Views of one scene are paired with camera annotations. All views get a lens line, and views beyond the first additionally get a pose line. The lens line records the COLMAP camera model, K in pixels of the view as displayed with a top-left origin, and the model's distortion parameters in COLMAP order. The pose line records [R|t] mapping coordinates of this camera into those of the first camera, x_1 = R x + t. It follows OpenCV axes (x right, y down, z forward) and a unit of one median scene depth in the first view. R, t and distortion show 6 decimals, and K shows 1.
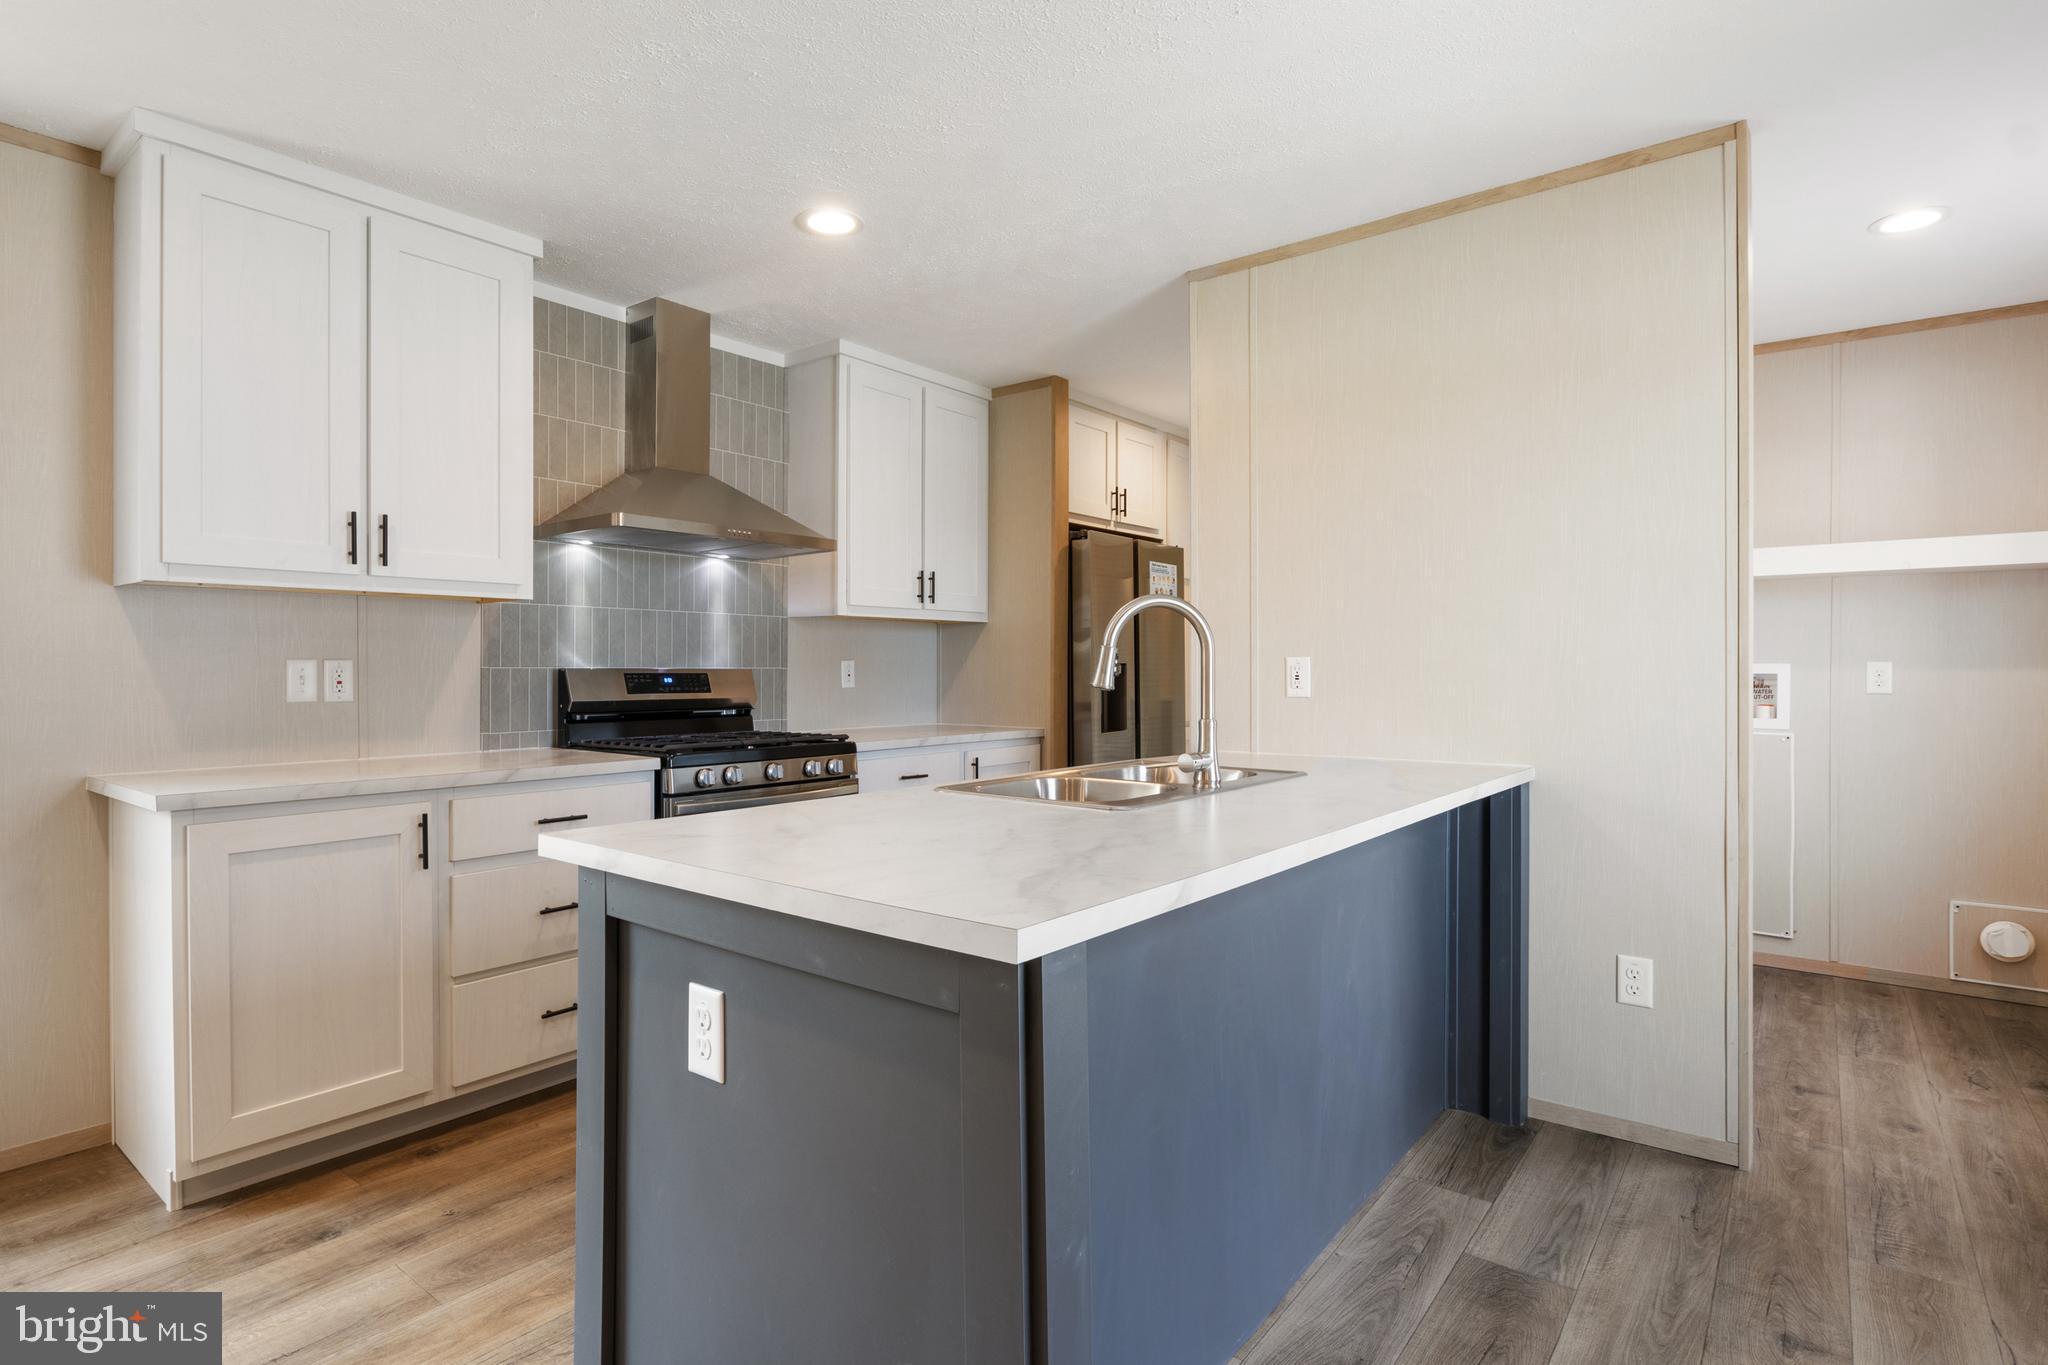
lens RADIAL K [[1069.1, 0, 1024.0], [0, 1069.1, 682.5], [0, 0, 1]] dist [0.001091, 0.000767]
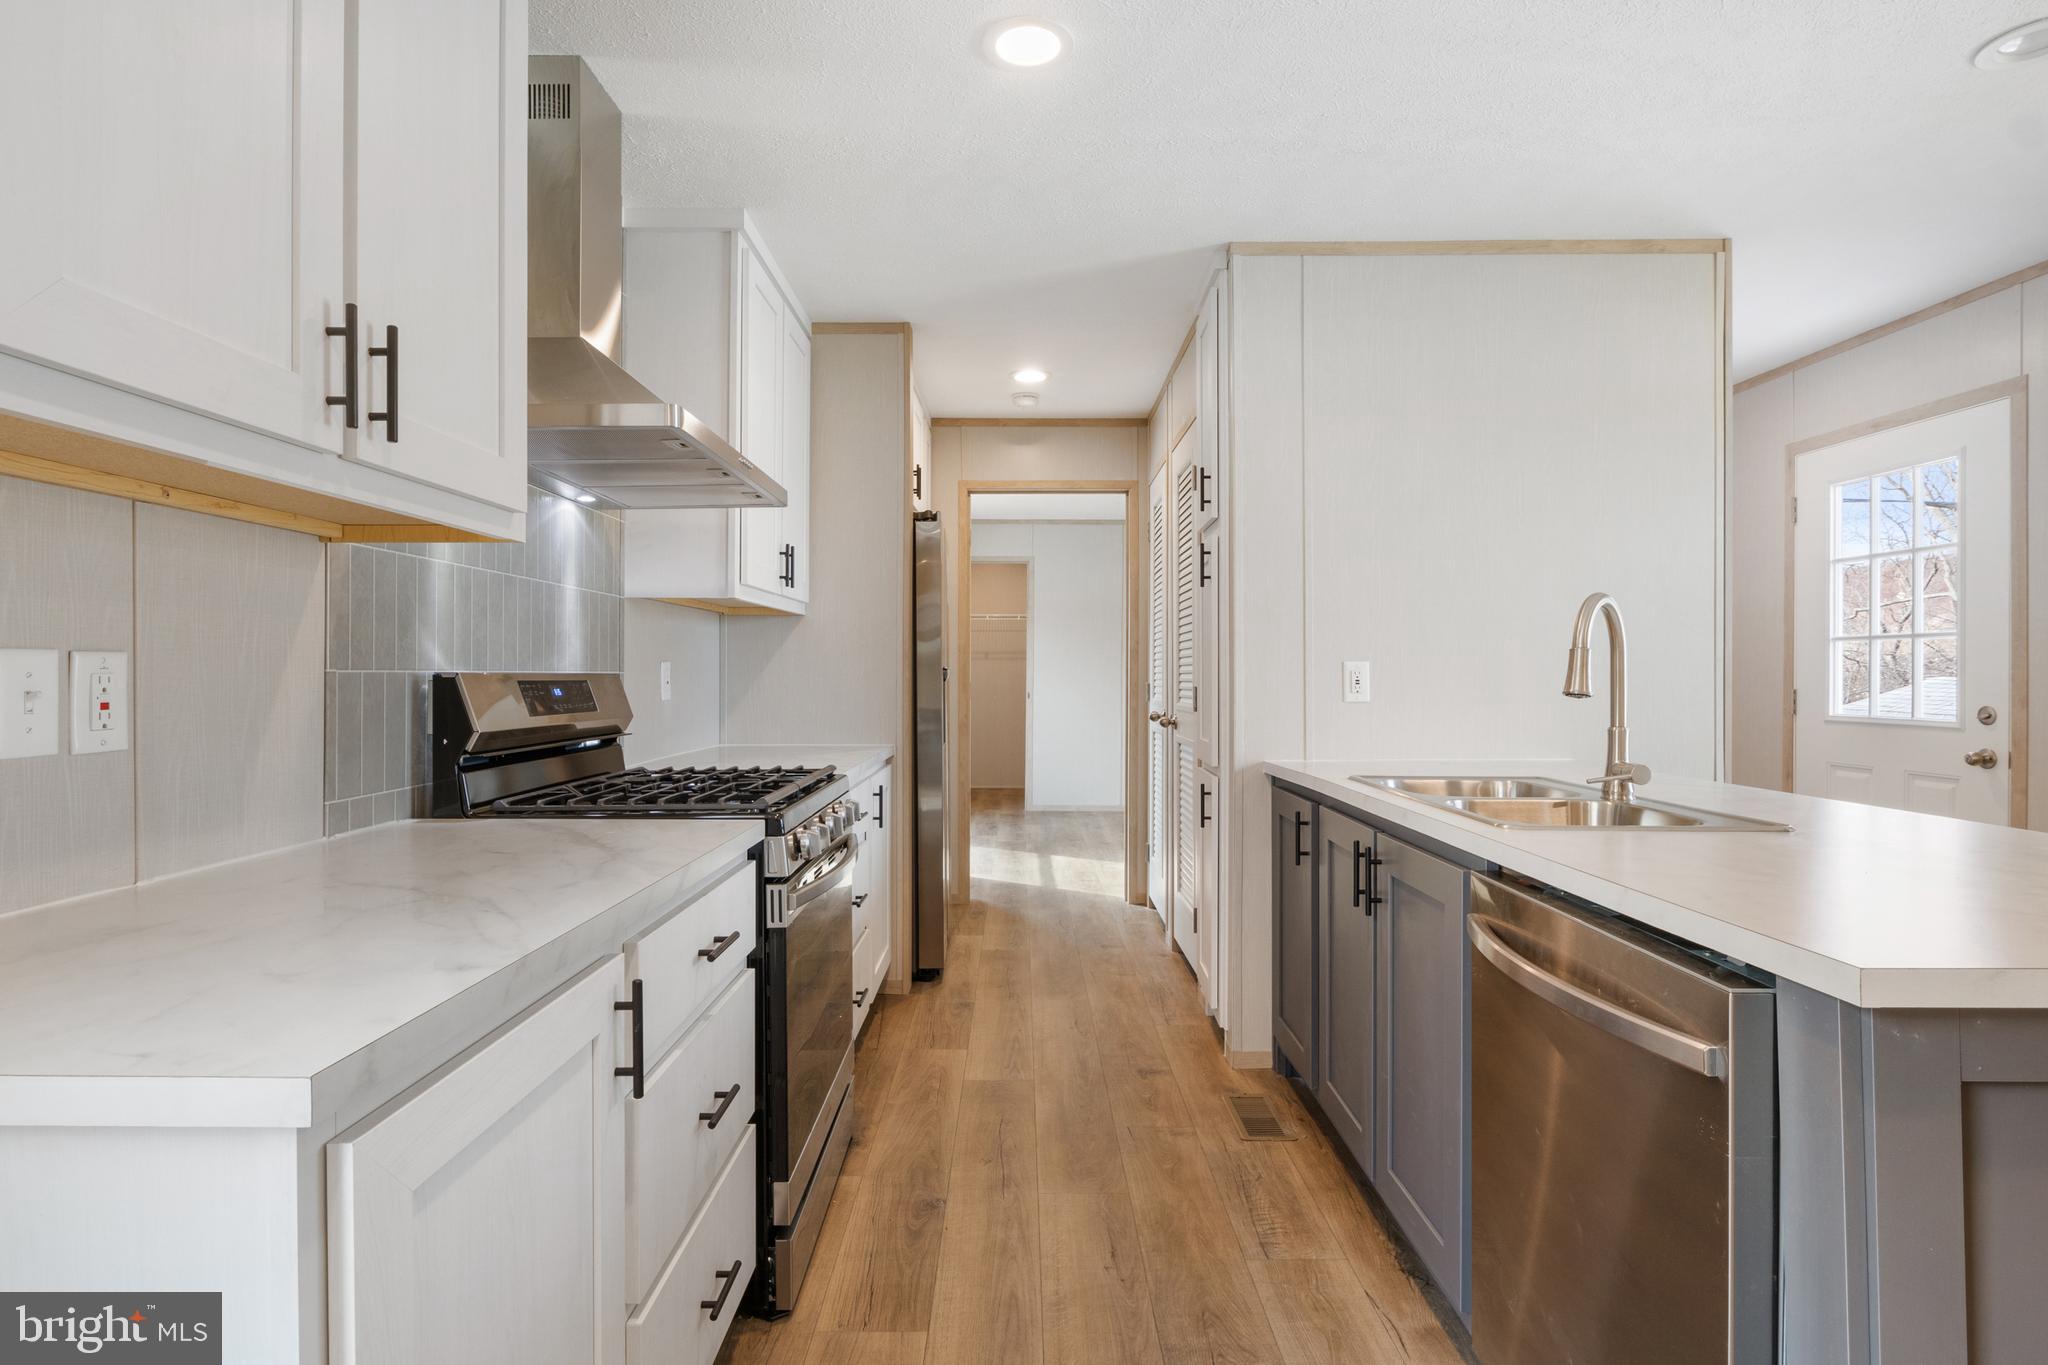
lens RADIAL K [[1029.8, 0, 1006.9], [0, 1029.8, 691.4], [0, 0, 1]] dist [0.002268, 0.000326]
pose [[0.784289, -0.010715, 0.620303, -0.582340], [0.008955, 0.999942, 0.005951, -0.004758], [-0.620331, 0.000888, 0.784340, 0.444531]]
